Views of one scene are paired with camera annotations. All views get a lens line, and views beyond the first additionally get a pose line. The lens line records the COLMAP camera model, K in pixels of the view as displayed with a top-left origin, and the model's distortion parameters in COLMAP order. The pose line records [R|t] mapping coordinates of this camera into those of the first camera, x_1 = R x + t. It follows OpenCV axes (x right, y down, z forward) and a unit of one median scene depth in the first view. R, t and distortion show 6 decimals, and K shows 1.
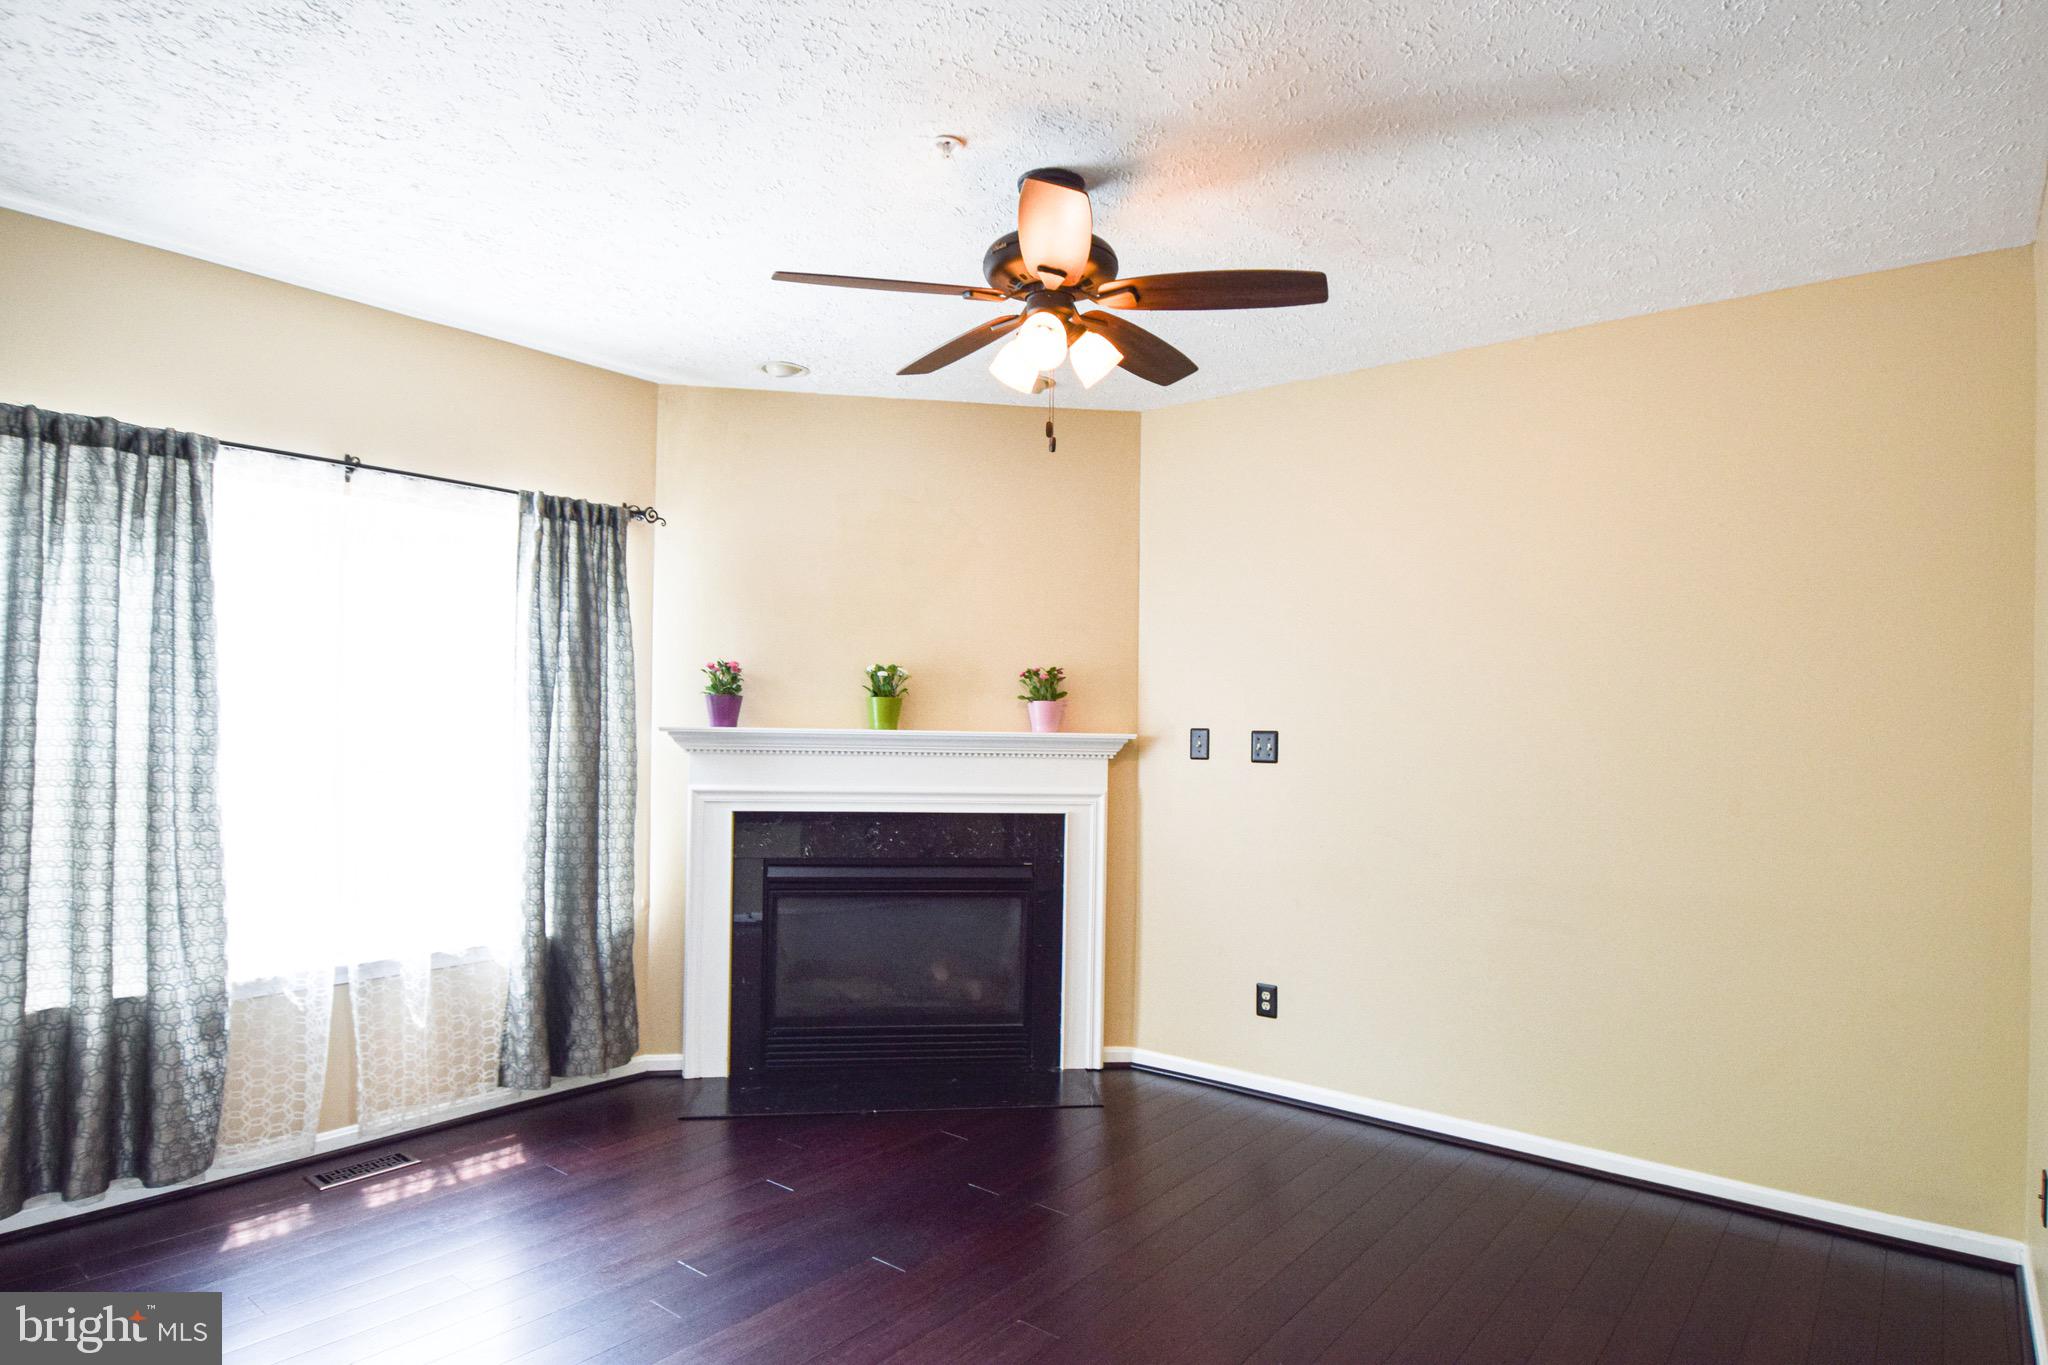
lens RADIAL K [[1108.4, 0, 1040.5], [0, 1108.4, 721.3], [0, 0, 1]] dist [-0.000457, -0.012575]
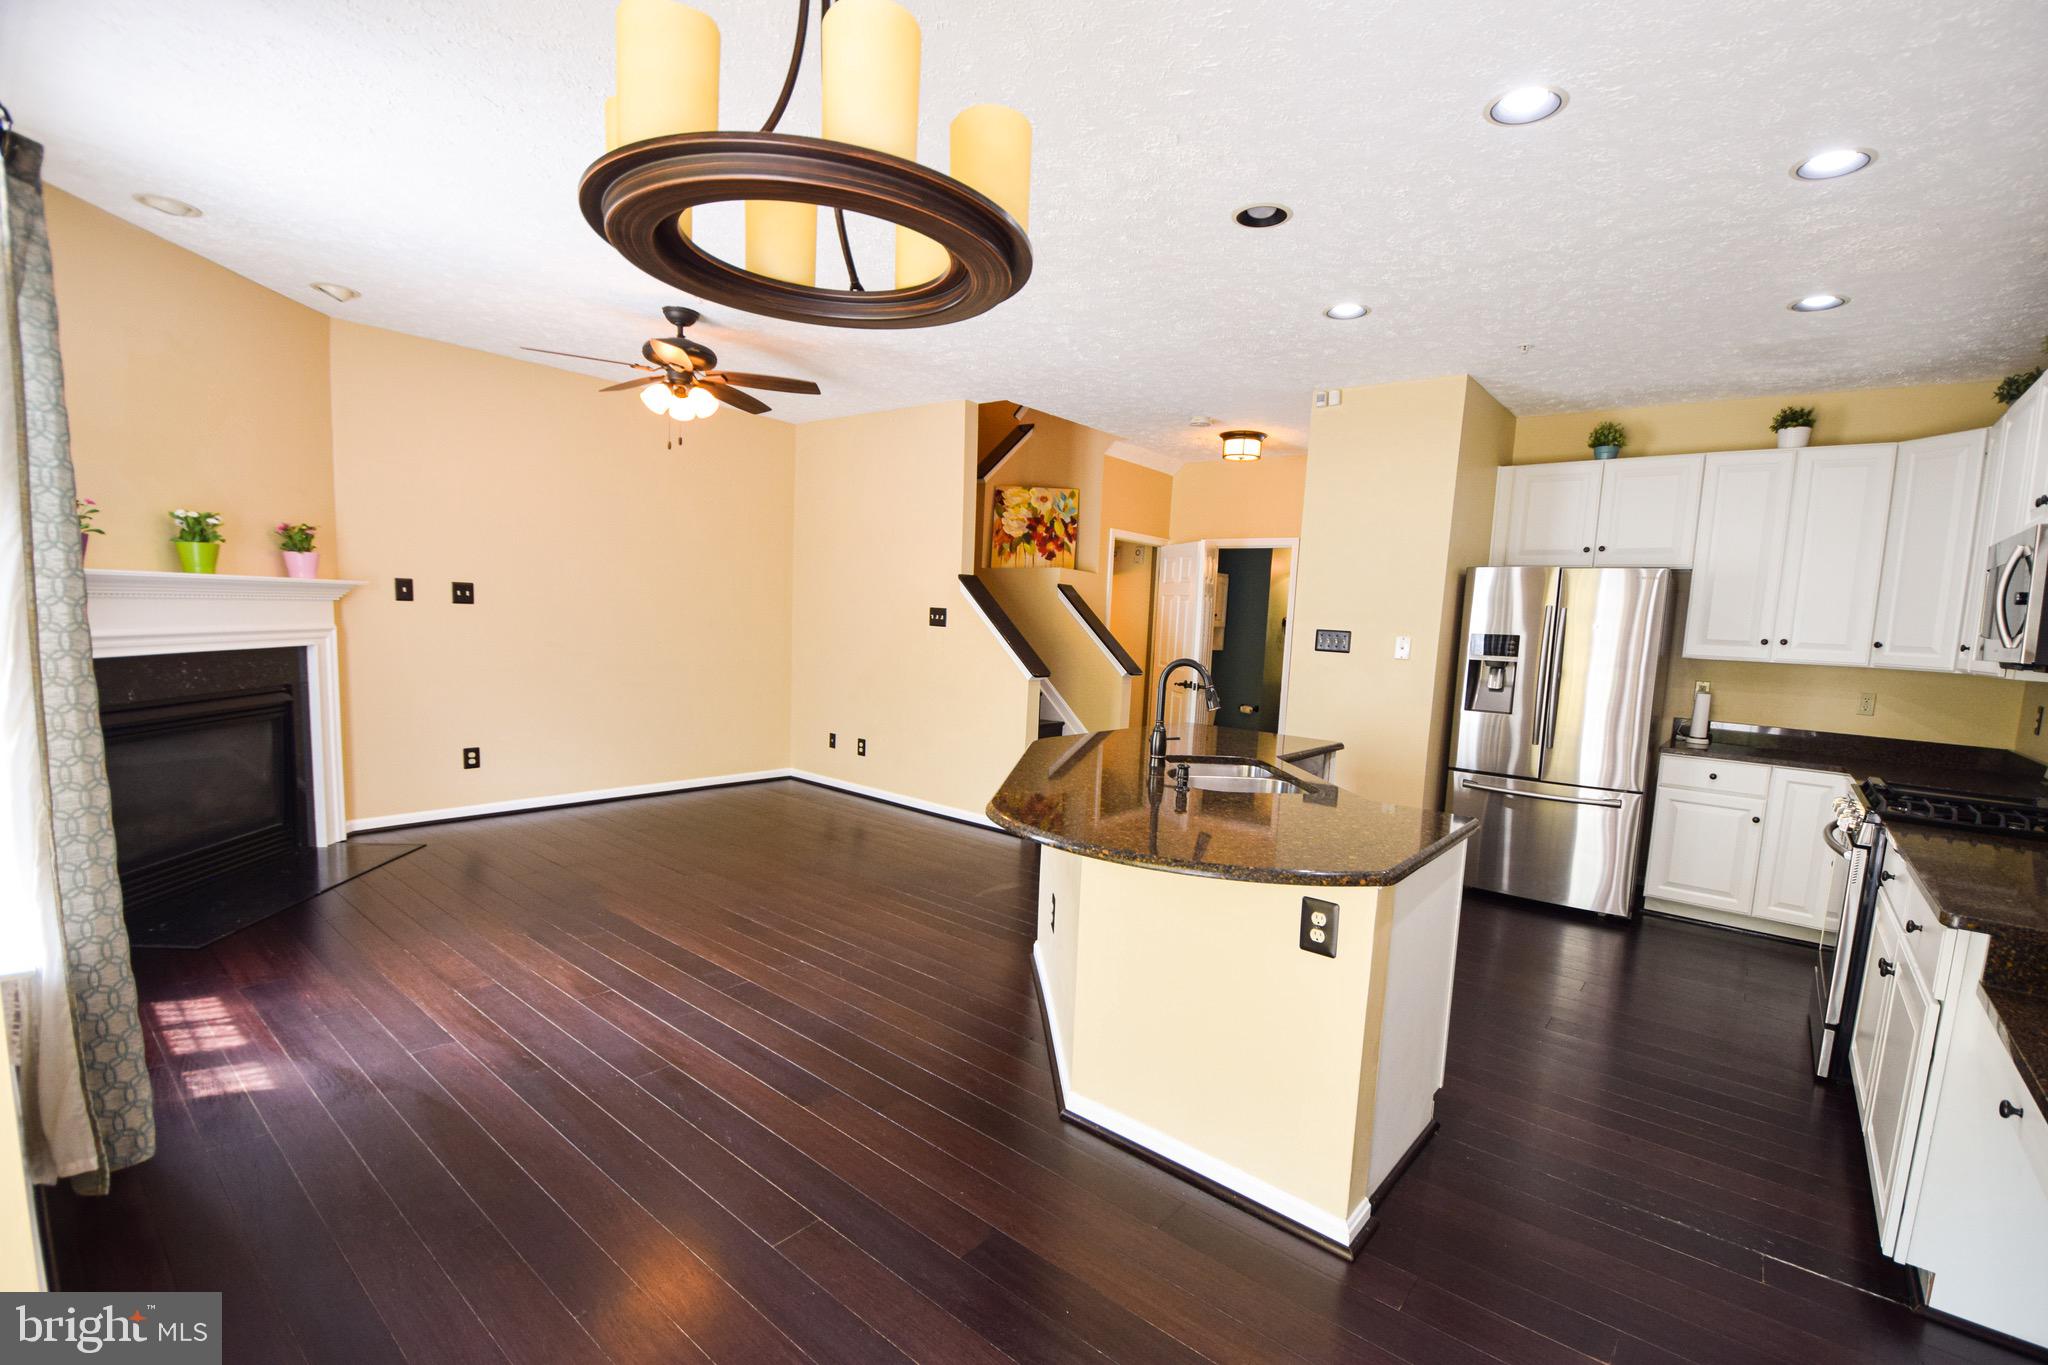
lens RADIAL K [[944.2, 0, 1026.6], [0, 944.2, 720.1], [0, 0, 1]] dist [0.010516, -0.018898]
pose [[0.038674, -0.127595, 0.991072, -1.019304], [-0.060963, 0.989665, 0.129793, -0.019168], [-0.997391, -0.065438, 0.030495, 0.176259]]
